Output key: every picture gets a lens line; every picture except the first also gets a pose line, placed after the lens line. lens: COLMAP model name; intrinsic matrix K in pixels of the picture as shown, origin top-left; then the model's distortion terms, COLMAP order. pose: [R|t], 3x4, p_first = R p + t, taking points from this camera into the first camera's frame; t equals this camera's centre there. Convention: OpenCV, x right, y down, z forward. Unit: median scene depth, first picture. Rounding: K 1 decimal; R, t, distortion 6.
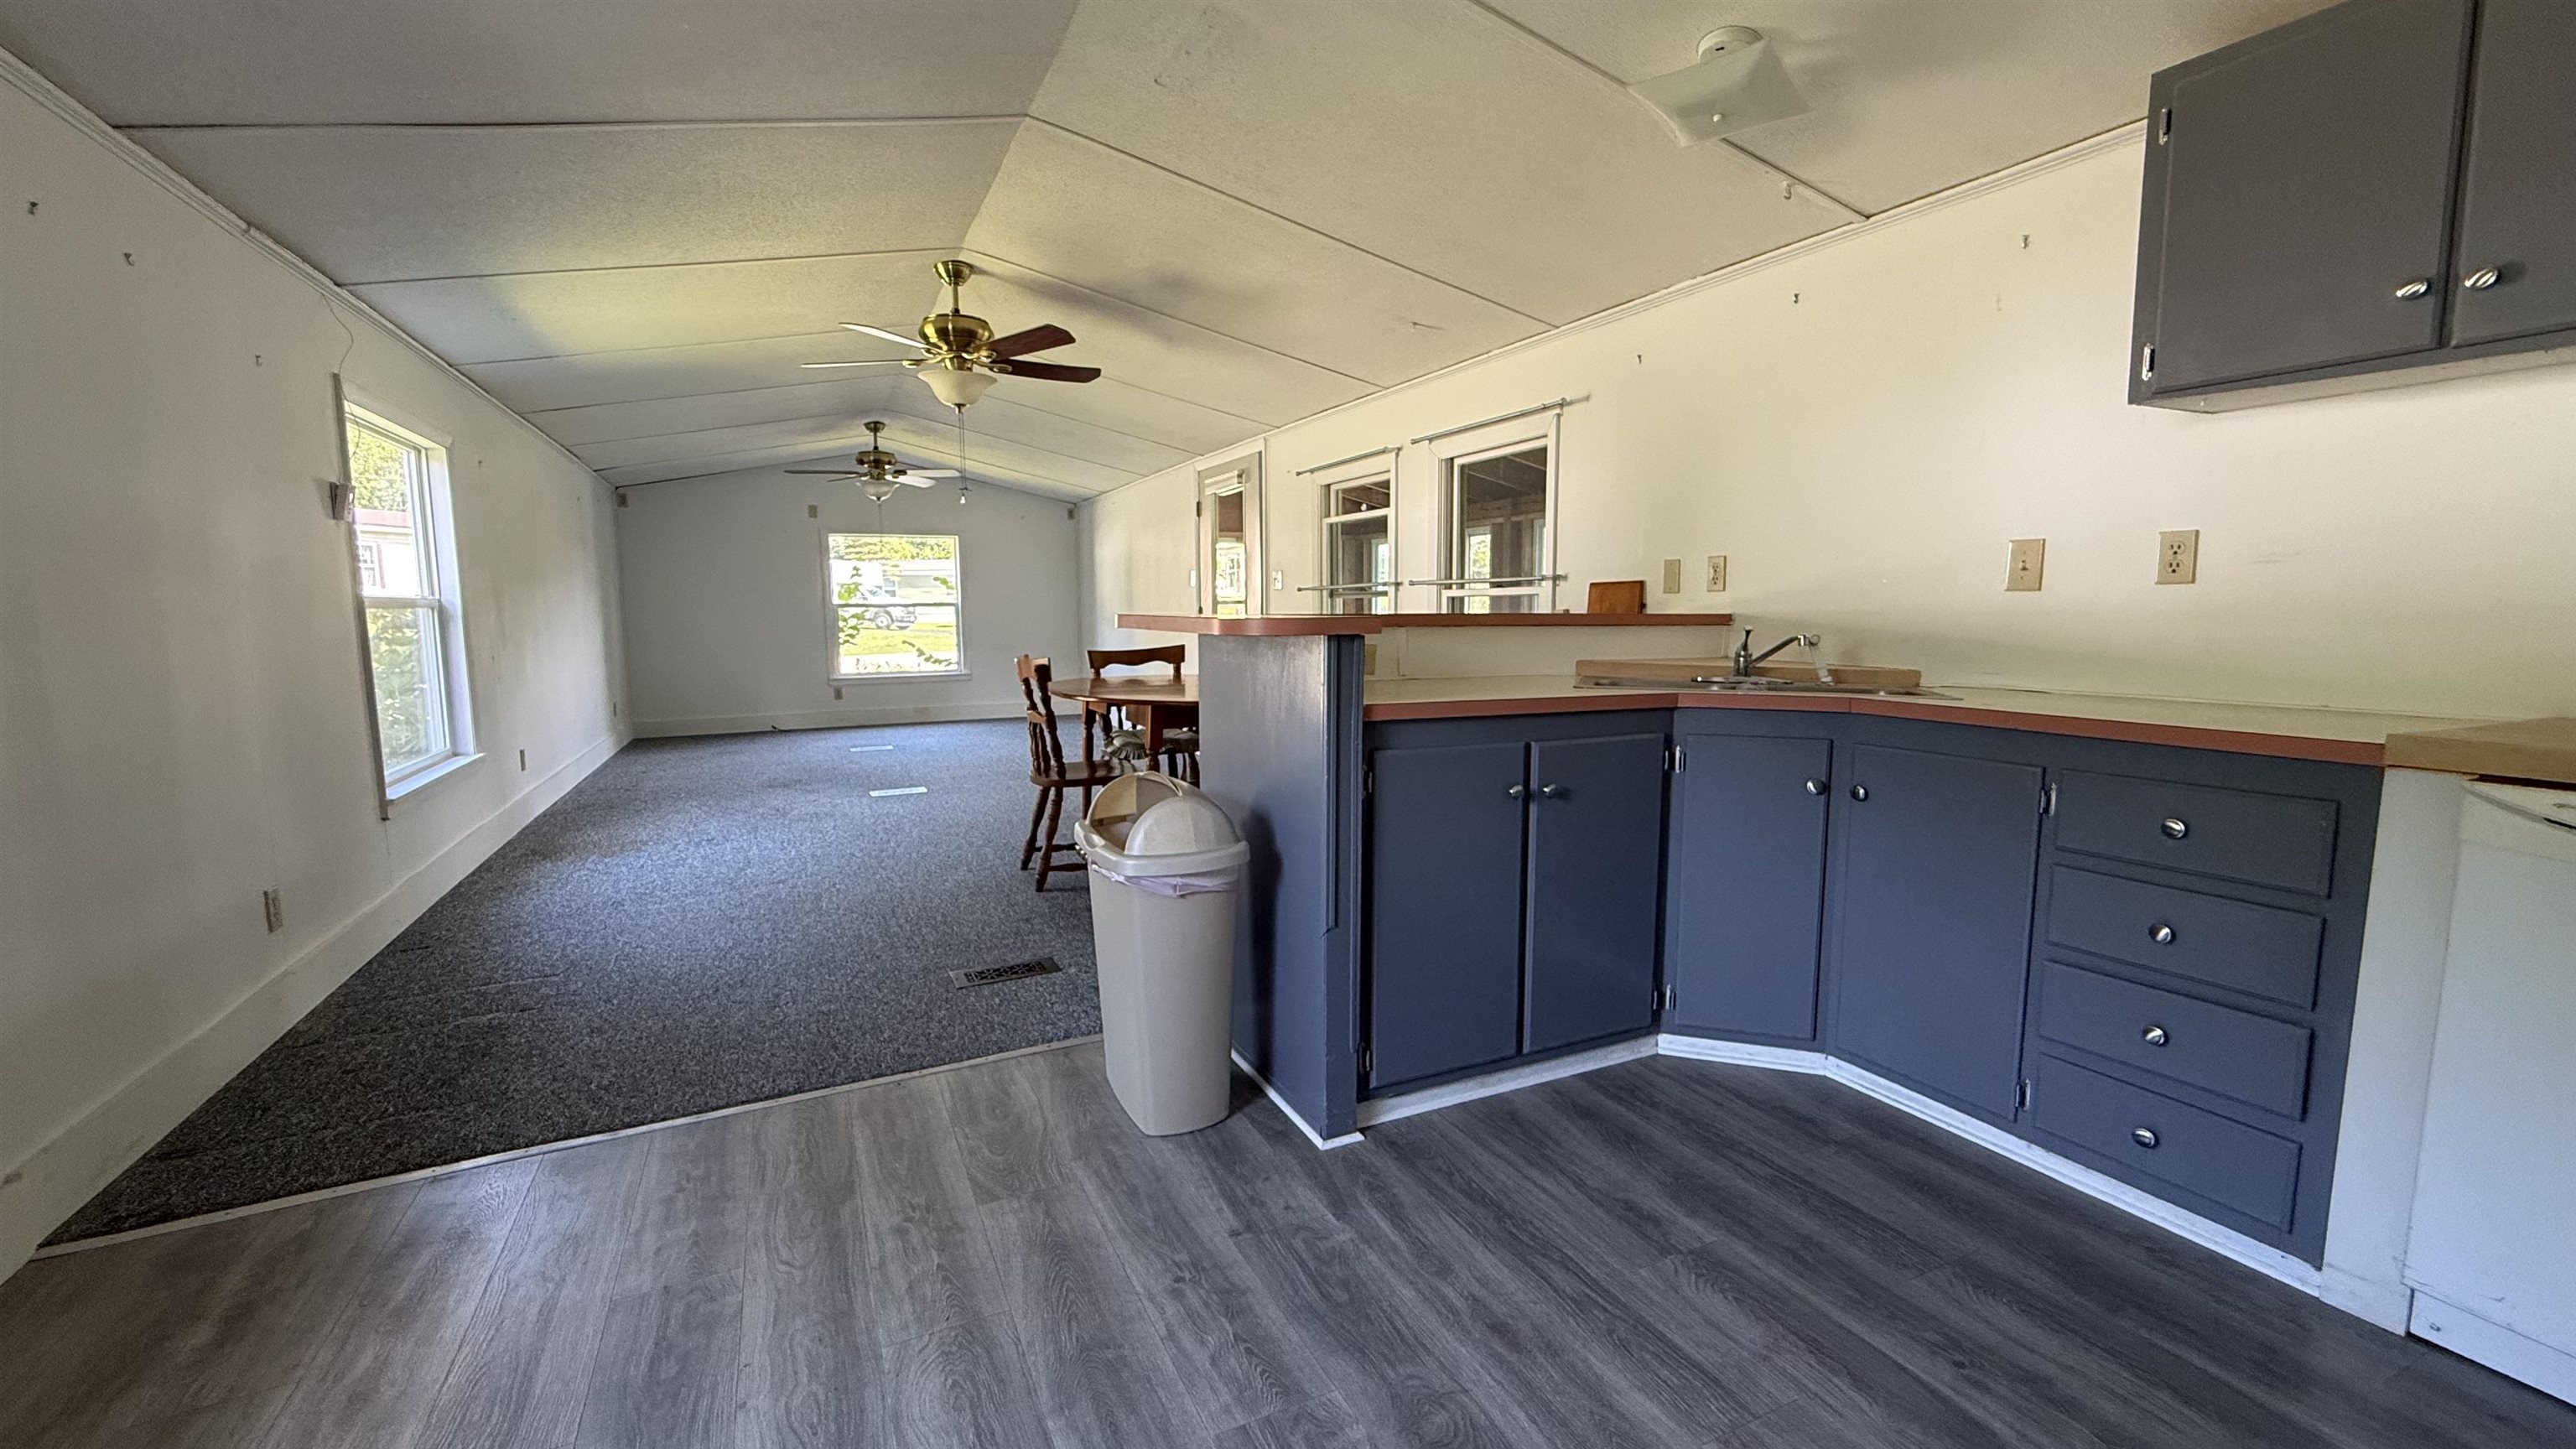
lens RADIAL K [[1025.3, 0, 1279.2], [0, 1025.3, 722.5], [0, 0, 1]] dist [-0.002755, 0.001107]
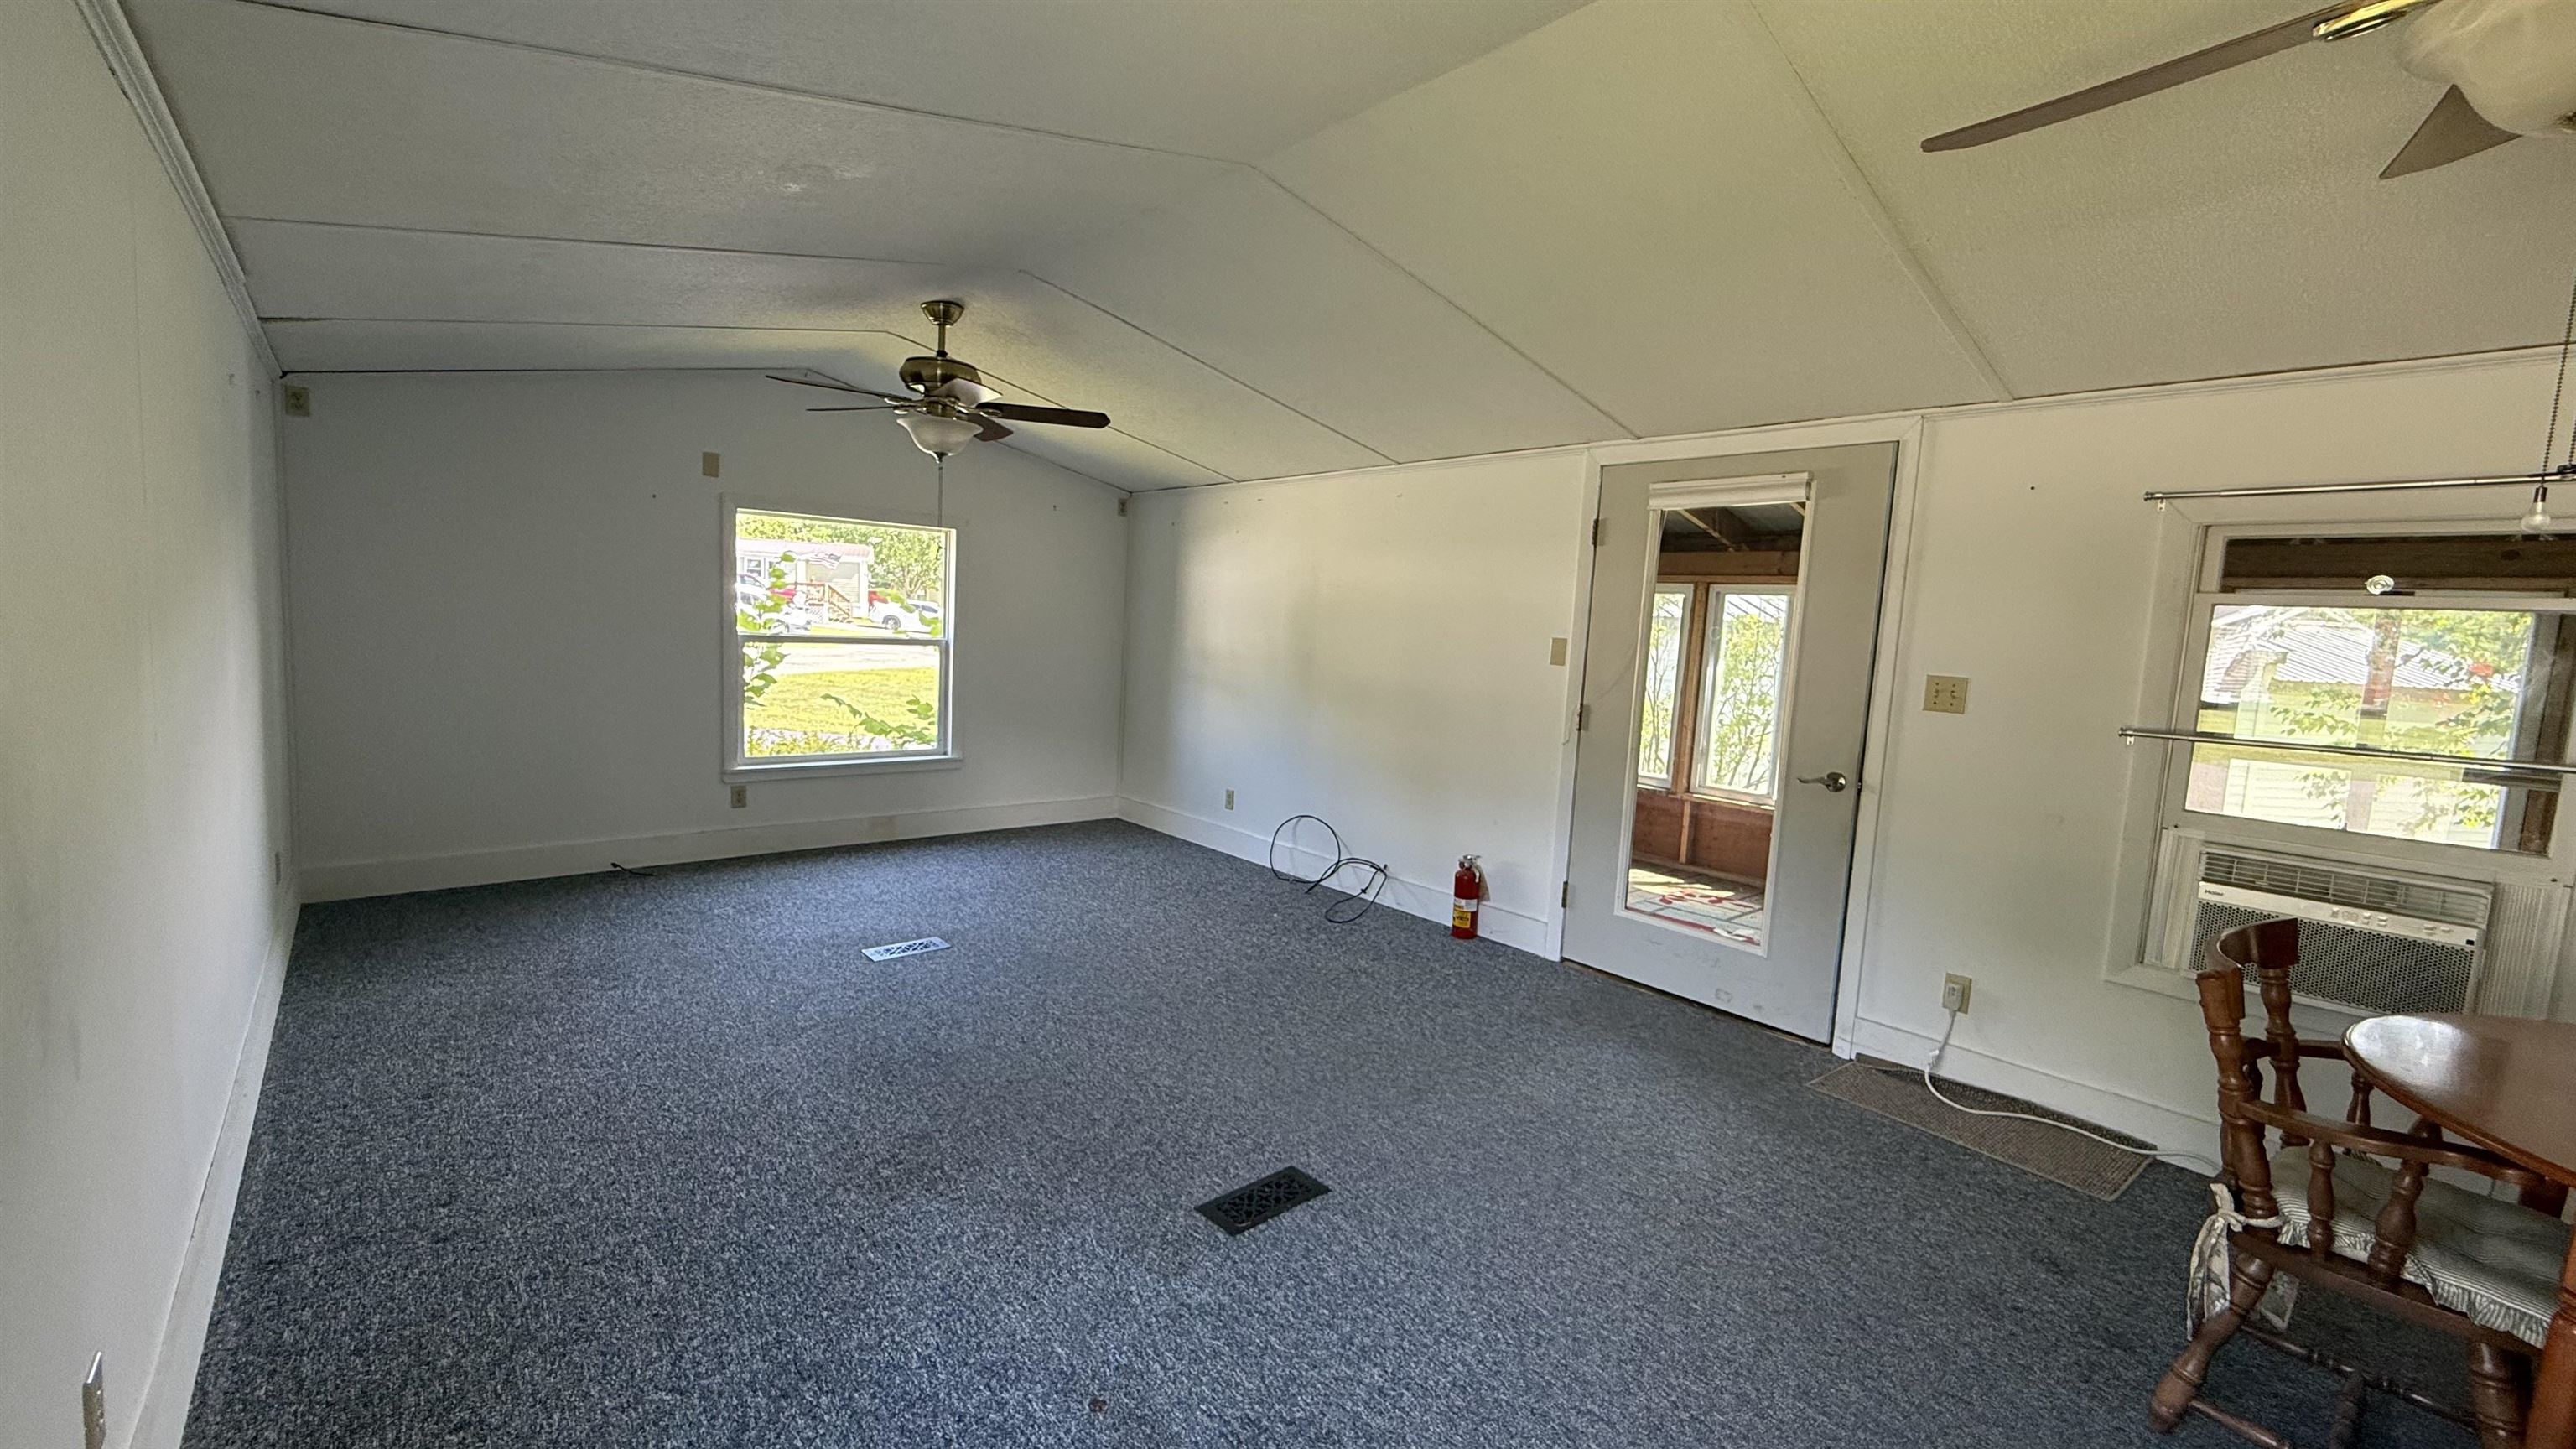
lens RADIAL K [[1025.3, 0, 1281.0], [0, 1025.3, 724.3], [0, 0, 1]] dist [-0.002755, 0.001107]
pose [[0.960843, 0.030600, 0.275397, -0.719563], [-0.029401, 0.999532, -0.008484, -0.169700], [-0.275528, 0.000055, 0.961293, 0.920691]]
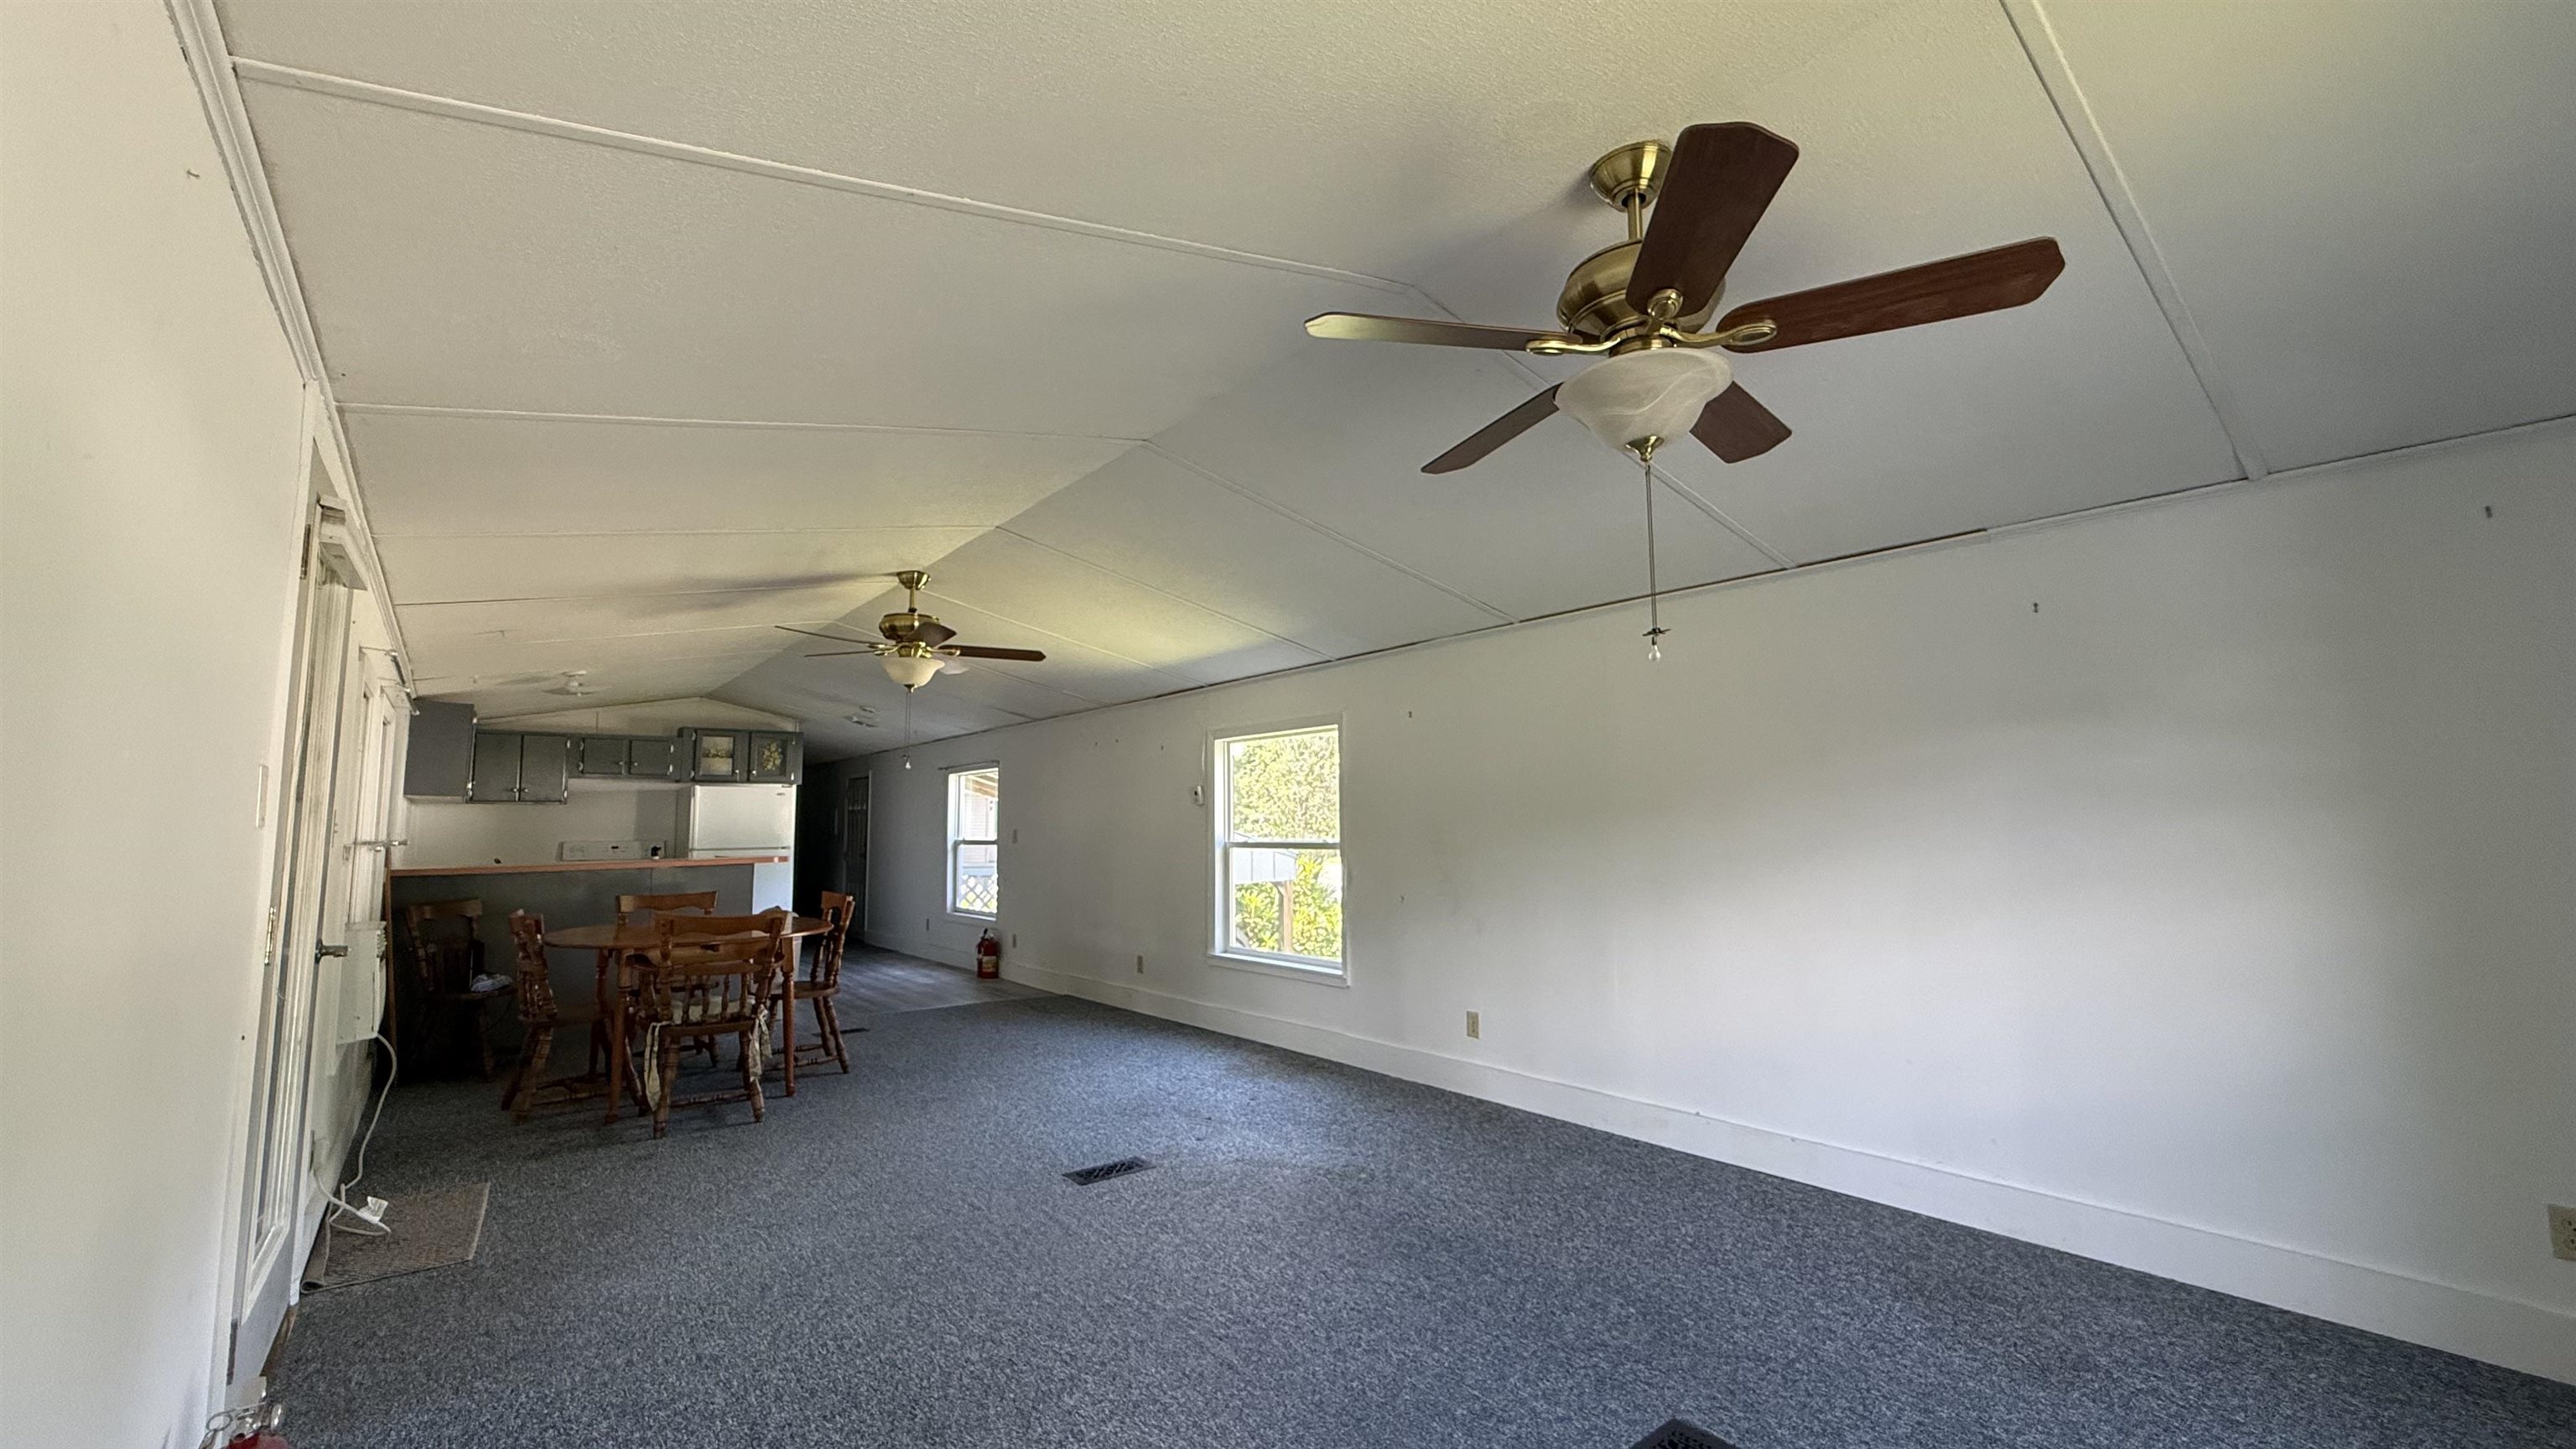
lens RADIAL K [[1025.3, 0, 1278.9], [0, 1025.3, 721.3], [0, 0, 1]] dist [-0.002755, 0.001107]
pose [[-0.974911, -0.007142, -0.222478, -0.497886], [-0.008973, 0.999934, 0.007218, -0.303330], [0.222412, 0.009033, -0.974911, 2.408006]]
